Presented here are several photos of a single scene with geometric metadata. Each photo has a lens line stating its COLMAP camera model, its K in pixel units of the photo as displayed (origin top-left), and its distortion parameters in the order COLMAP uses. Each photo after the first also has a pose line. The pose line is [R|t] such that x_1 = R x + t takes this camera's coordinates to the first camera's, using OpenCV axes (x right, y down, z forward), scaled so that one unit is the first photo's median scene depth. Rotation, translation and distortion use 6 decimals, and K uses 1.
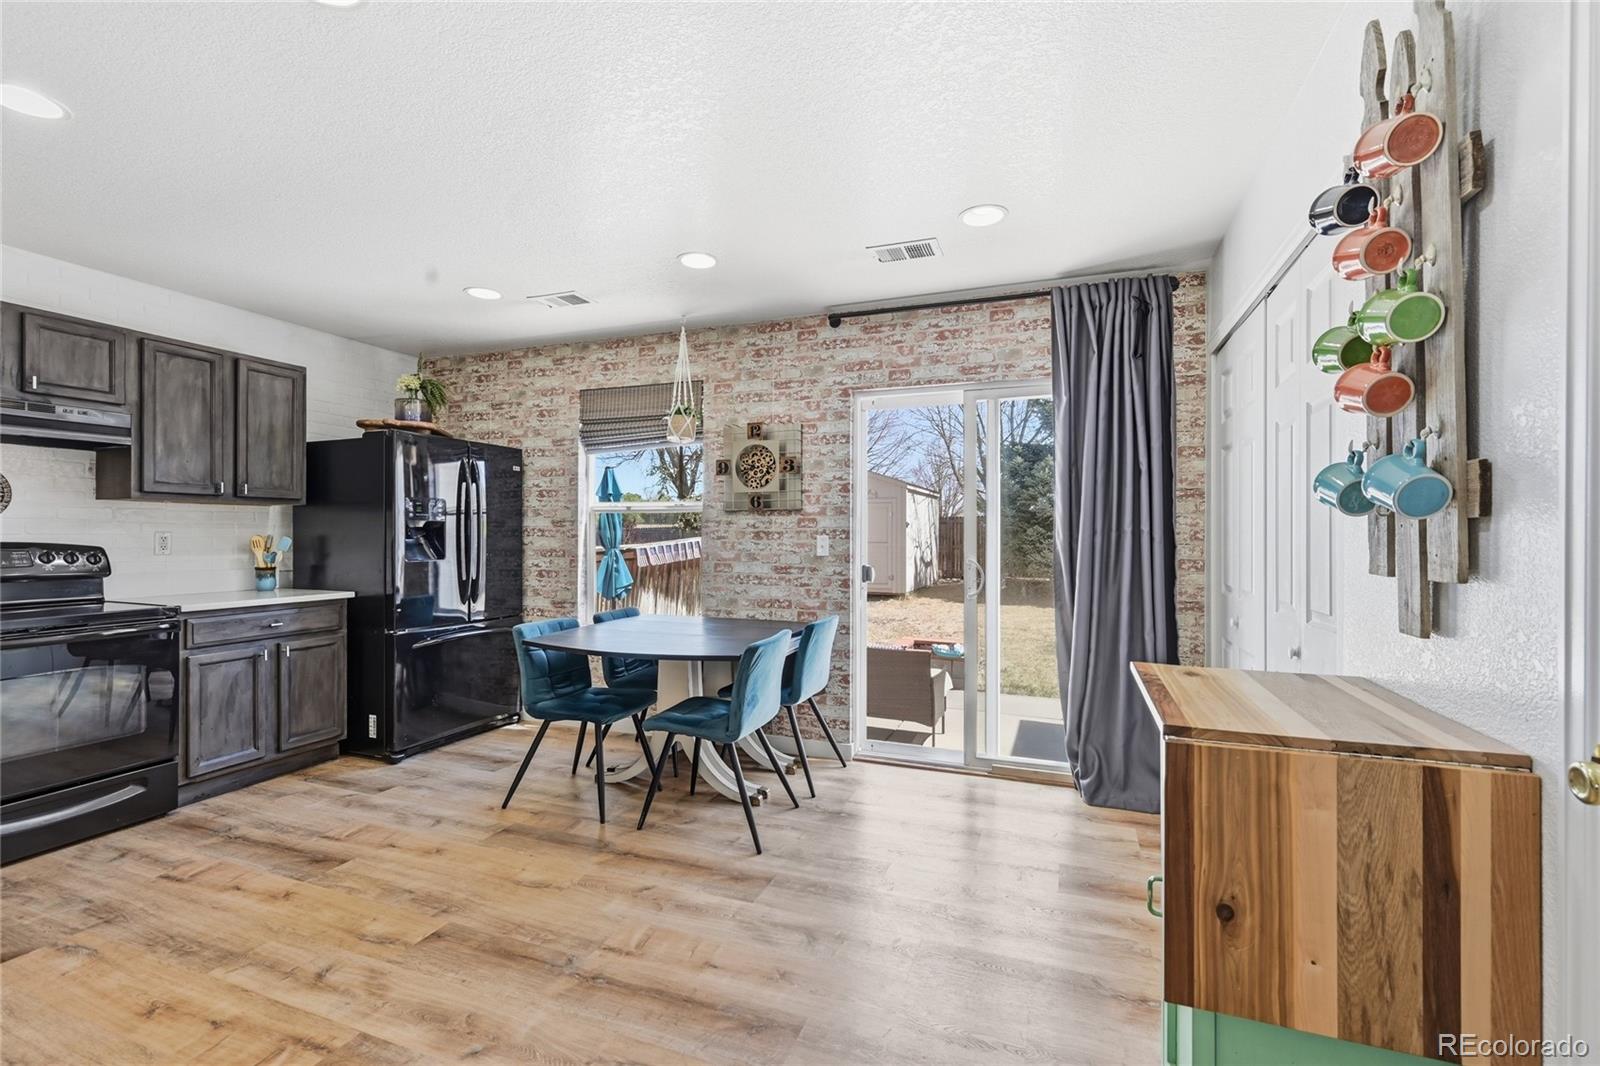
lens RADIAL K [[692.0, 0, 811.9], [0, 692.0, 534.9], [0, 0, 1]] dist [-0.001333, -0.000676]
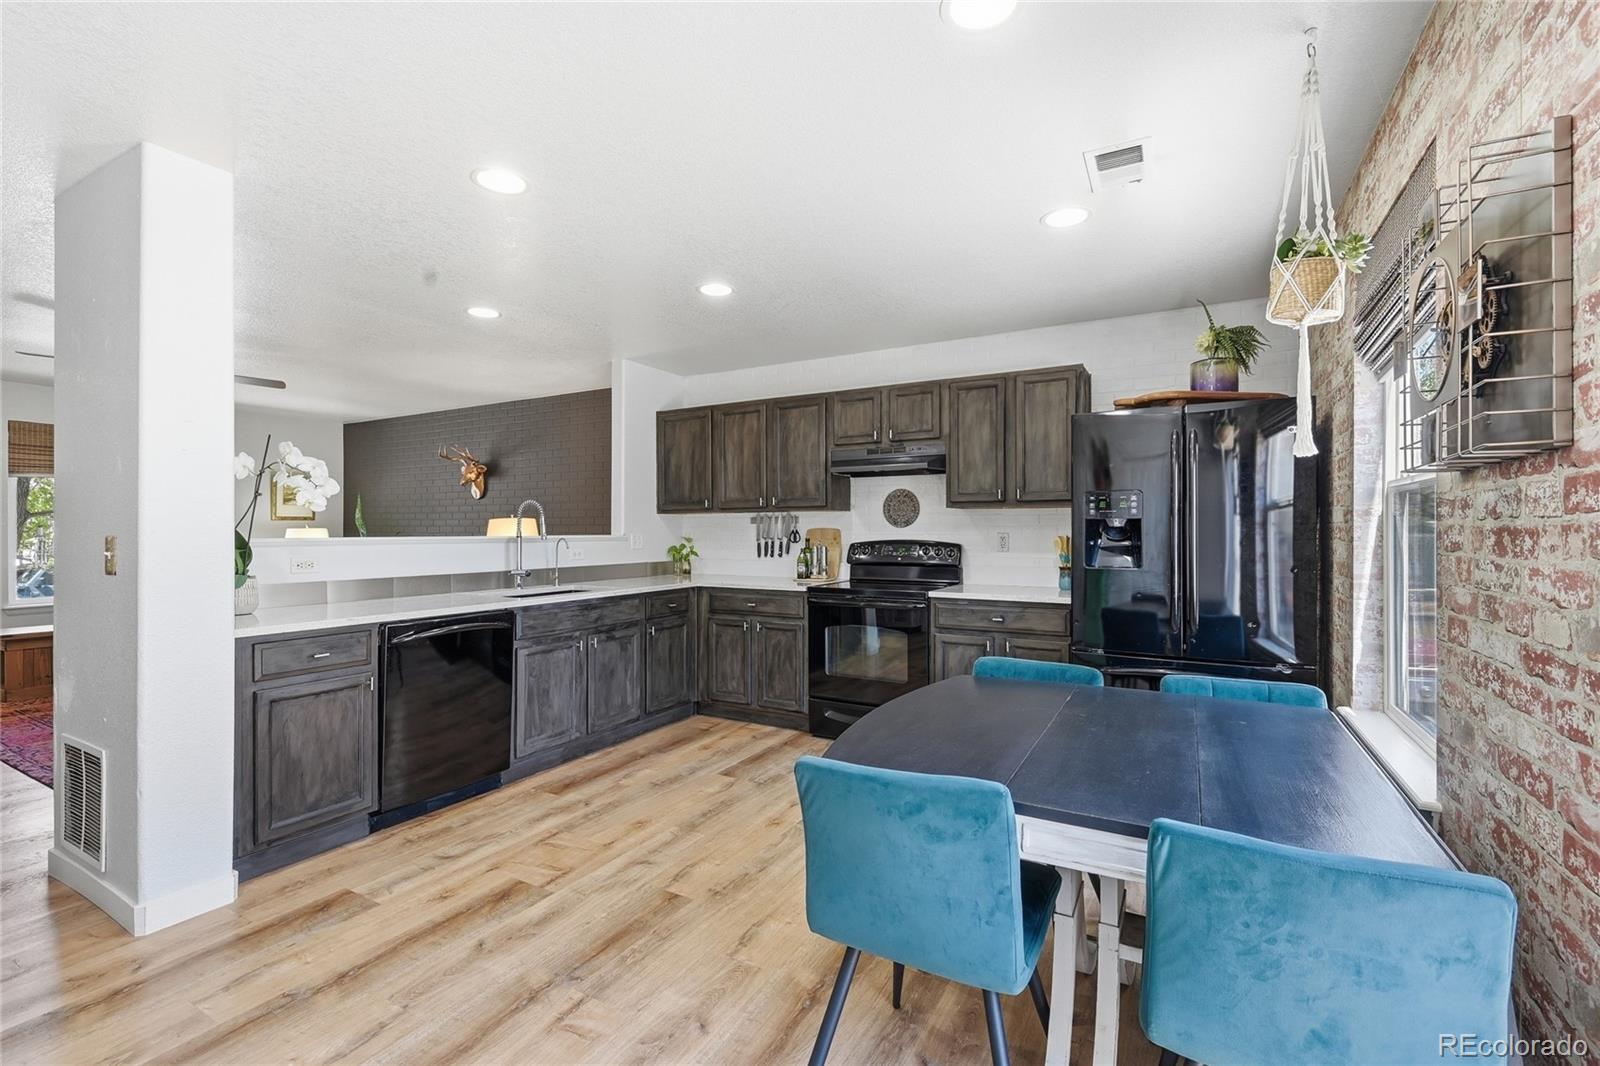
lens RADIAL K [[692.0, 0, 803.9], [0, 692.0, 530.3], [0, 0, 1]] dist [-0.001333, -0.000676]
pose [[-0.155159, -0.005584, -0.987874, 0.326642], [-0.002630, 0.999983, -0.005240, -0.002126], [0.987886, 0.001785, -0.155171, 0.860296]]
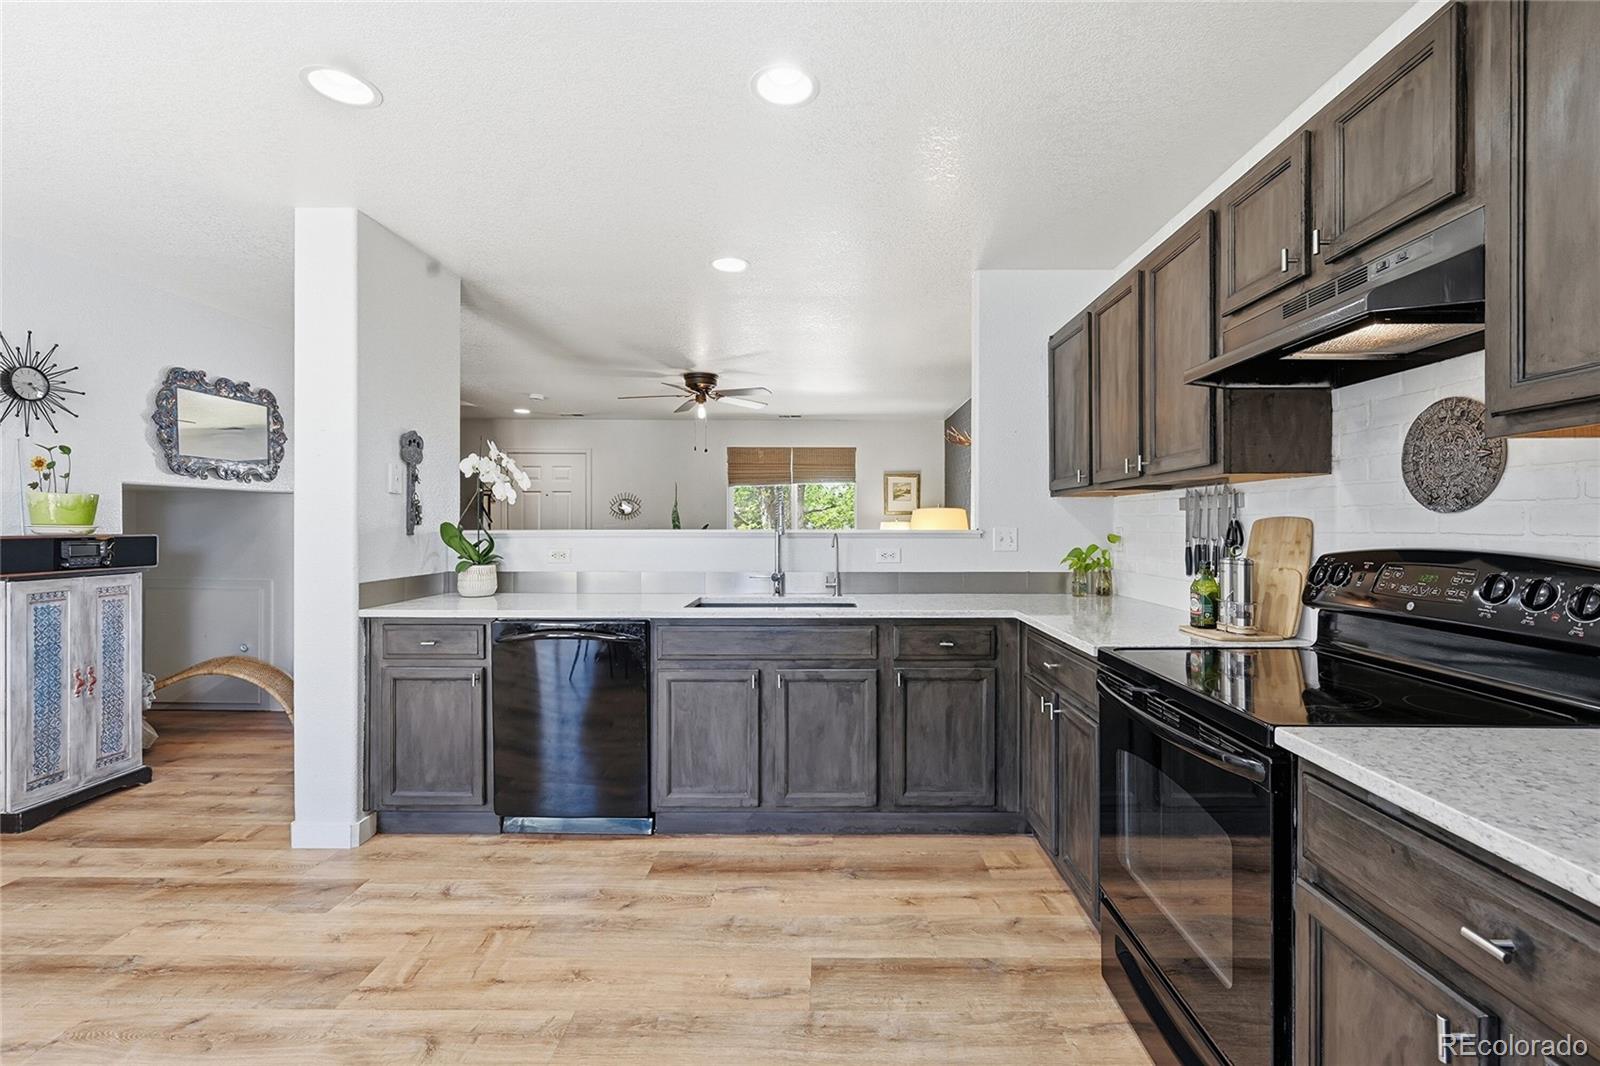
lens RADIAL K [[704.8, 0, 829.5], [0, 704.8, 529.5], [0, 0, 1]] dist [-0.001487, -0.000653]
pose [[-0.937241, -0.003408, -0.348665, -0.491344], [-0.006265, 0.999955, 0.007067, -0.004913], [0.348626, 0.008808, -0.937221, 1.125537]]
